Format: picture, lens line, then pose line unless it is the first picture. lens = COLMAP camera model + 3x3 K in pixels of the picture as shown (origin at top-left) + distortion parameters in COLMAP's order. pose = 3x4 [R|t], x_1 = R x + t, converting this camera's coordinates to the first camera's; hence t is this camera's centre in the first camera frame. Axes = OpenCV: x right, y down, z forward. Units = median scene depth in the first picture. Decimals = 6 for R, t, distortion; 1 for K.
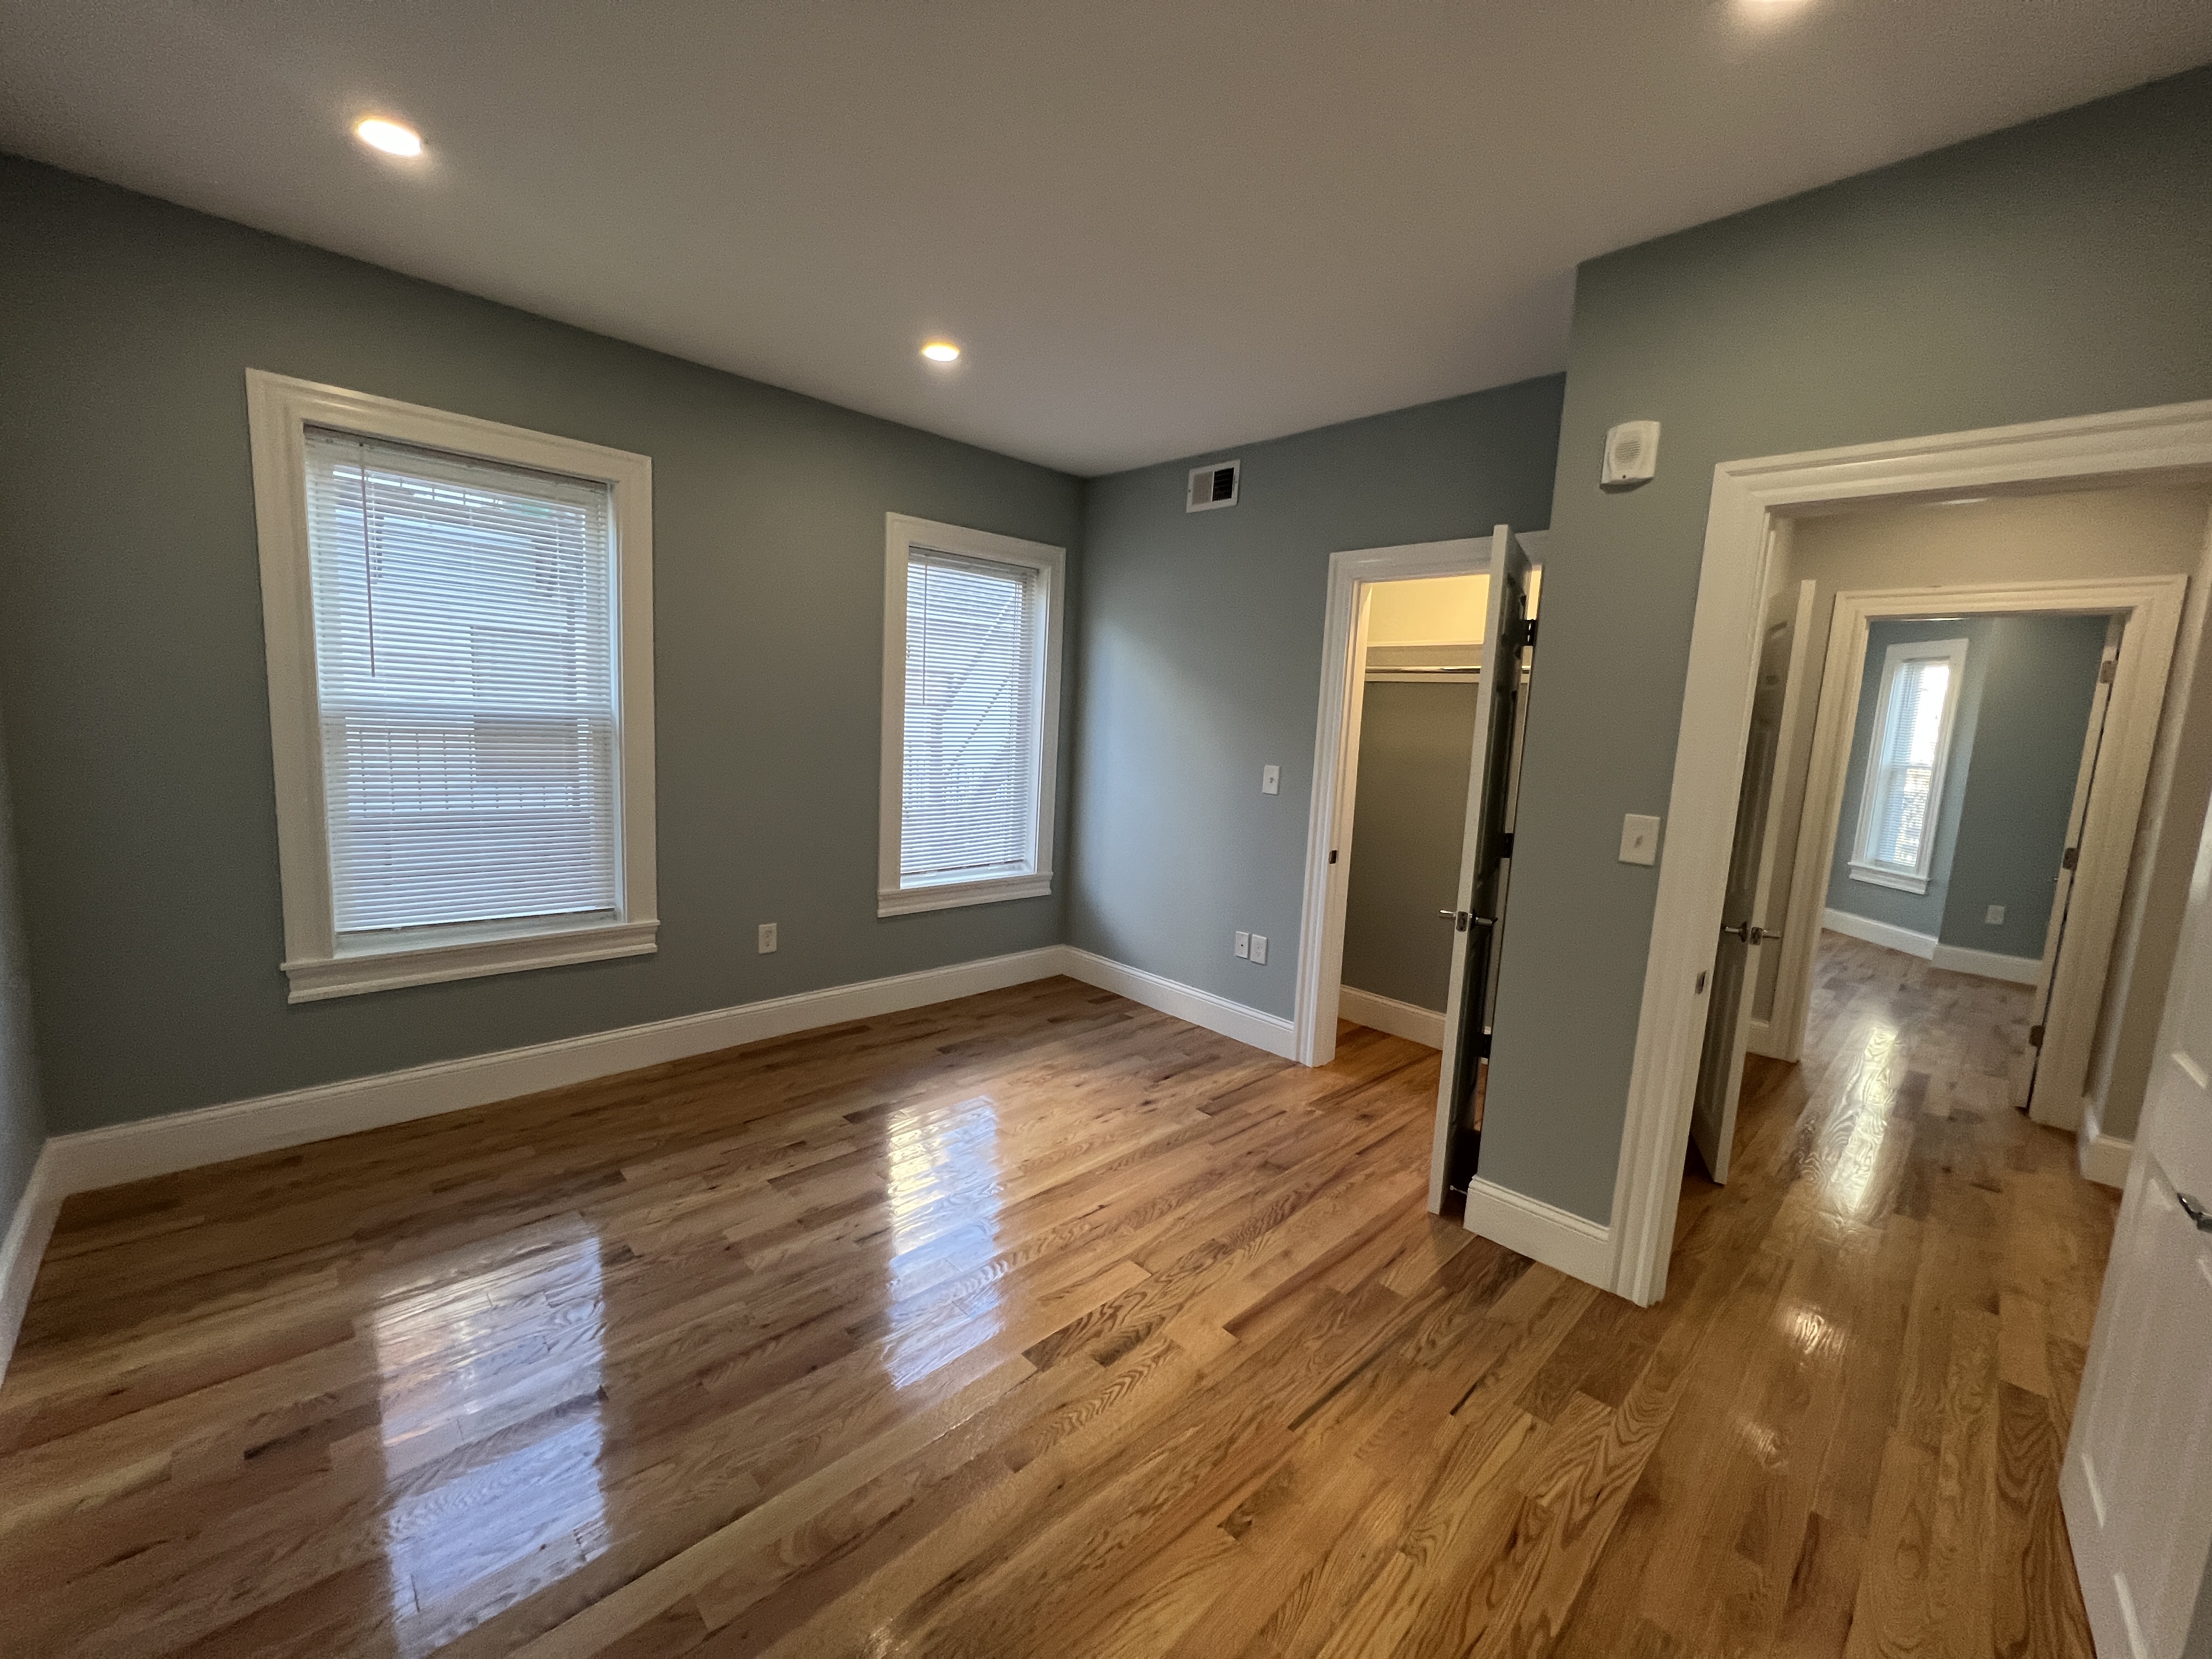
lens RADIAL K [[893.2, 0, 1117.6], [0, 893.2, 831.9], [0, 0, 1]] dist [-0.003363, 0.001760]
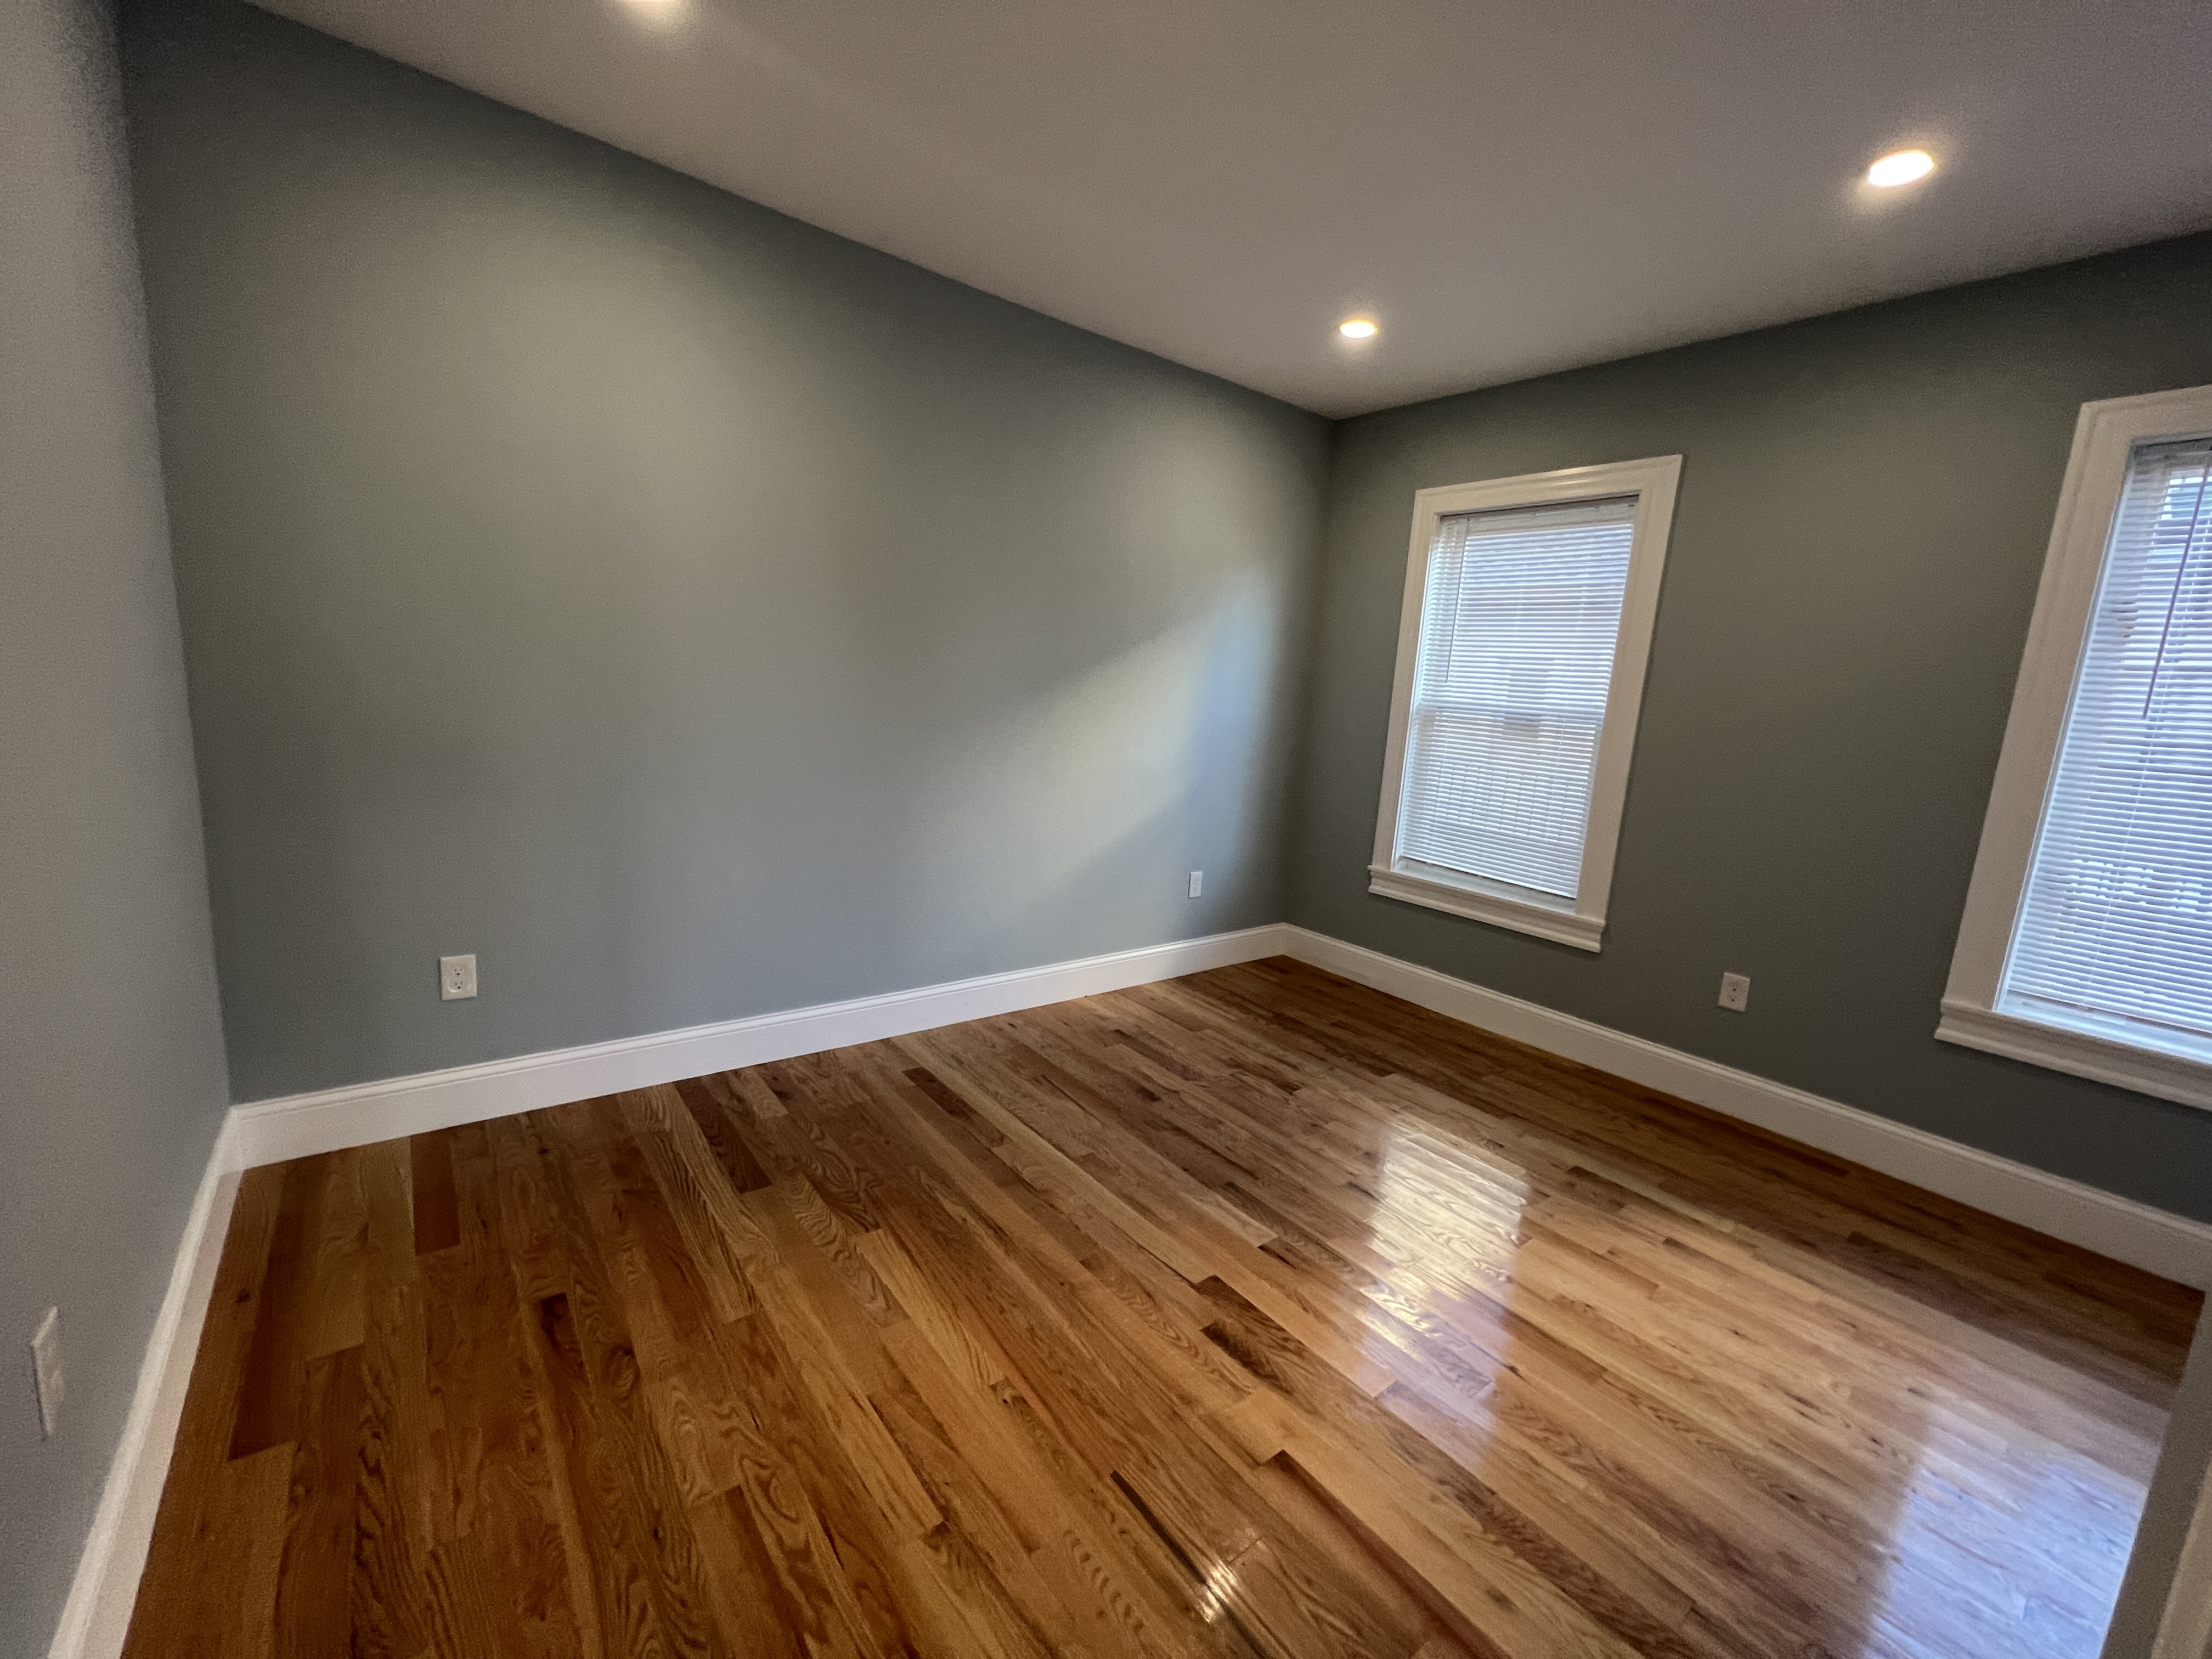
lens RADIAL K [[893.2, 0, 1084.0], [0, 893.2, 828.9], [0, 0, 1]] dist [-0.003363, 0.001760]
pose [[-0.123957, 0.106823, -0.986521, 0.684072], [-0.204239, 0.970155, 0.130714, -0.017266], [0.971041, 0.217689, -0.098440, 0.655886]]
